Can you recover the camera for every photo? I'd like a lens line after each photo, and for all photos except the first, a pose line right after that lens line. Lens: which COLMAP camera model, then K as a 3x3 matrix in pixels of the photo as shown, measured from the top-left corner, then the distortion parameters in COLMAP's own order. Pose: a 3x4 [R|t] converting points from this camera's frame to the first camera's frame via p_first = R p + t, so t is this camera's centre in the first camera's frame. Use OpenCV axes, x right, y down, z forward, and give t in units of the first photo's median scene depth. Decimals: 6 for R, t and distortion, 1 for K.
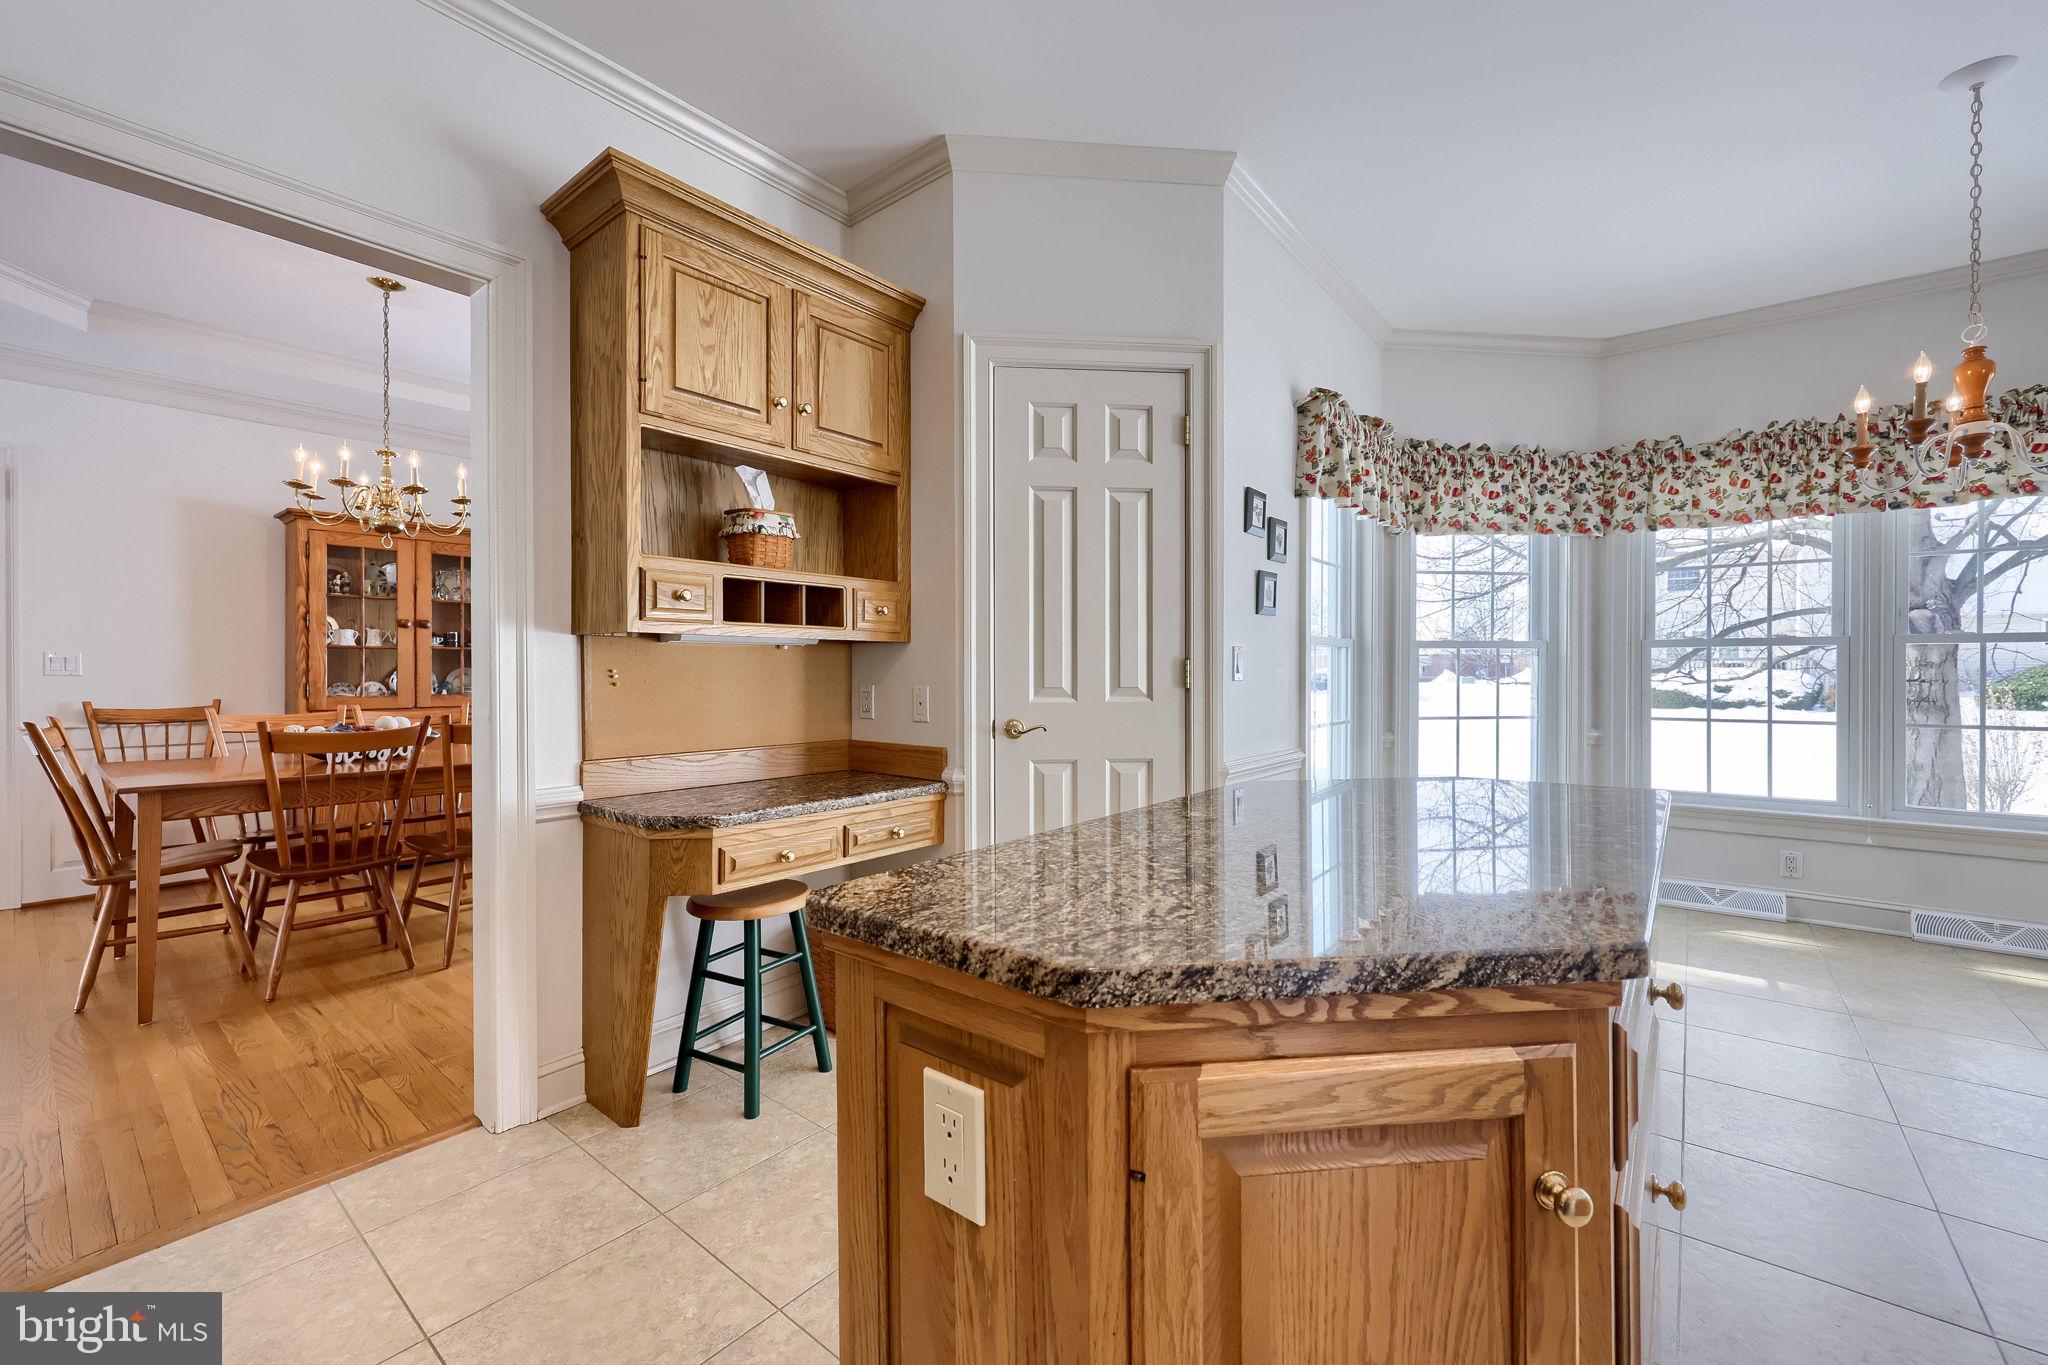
lens RADIAL K [[834.1, 0, 1030.5], [0, 834.1, 668.5], [0, 0, 1]] dist [0.006344, -0.000265]
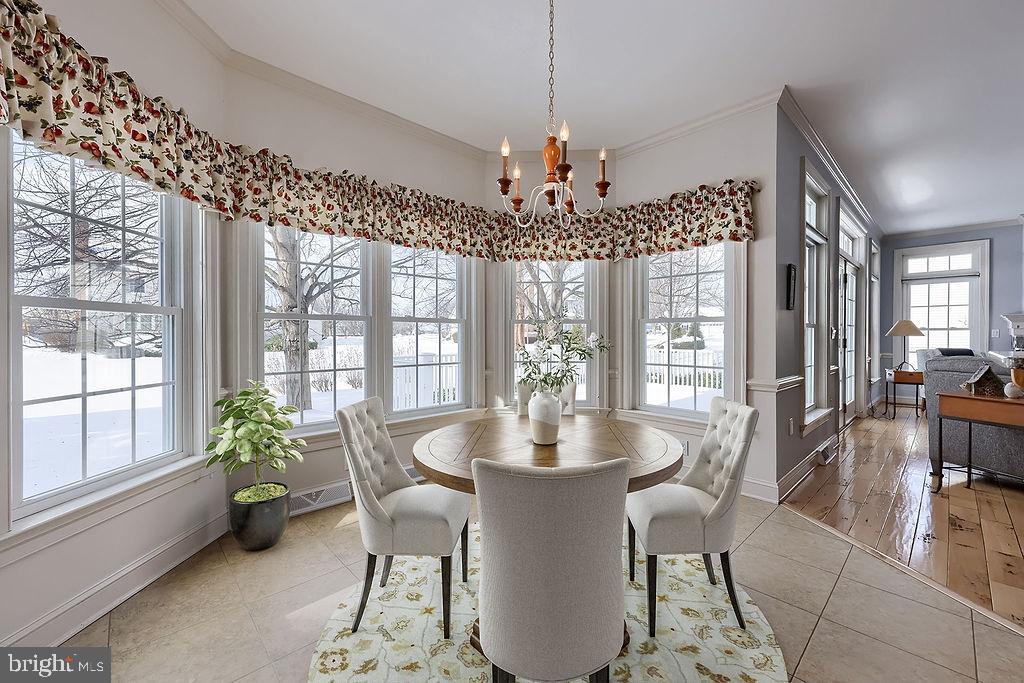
lens RADIAL K [[417.1, 0, 508.9], [0, 417.1, 342.7], [0, 0, 1]] dist [0.006344, -0.000265]
pose [[0.170213, -0.010222, 0.985354, 0.182759], [-0.003842, 0.999932, 0.011037, 0.003716], [-0.985400, -0.005665, 0.170162, 0.539673]]
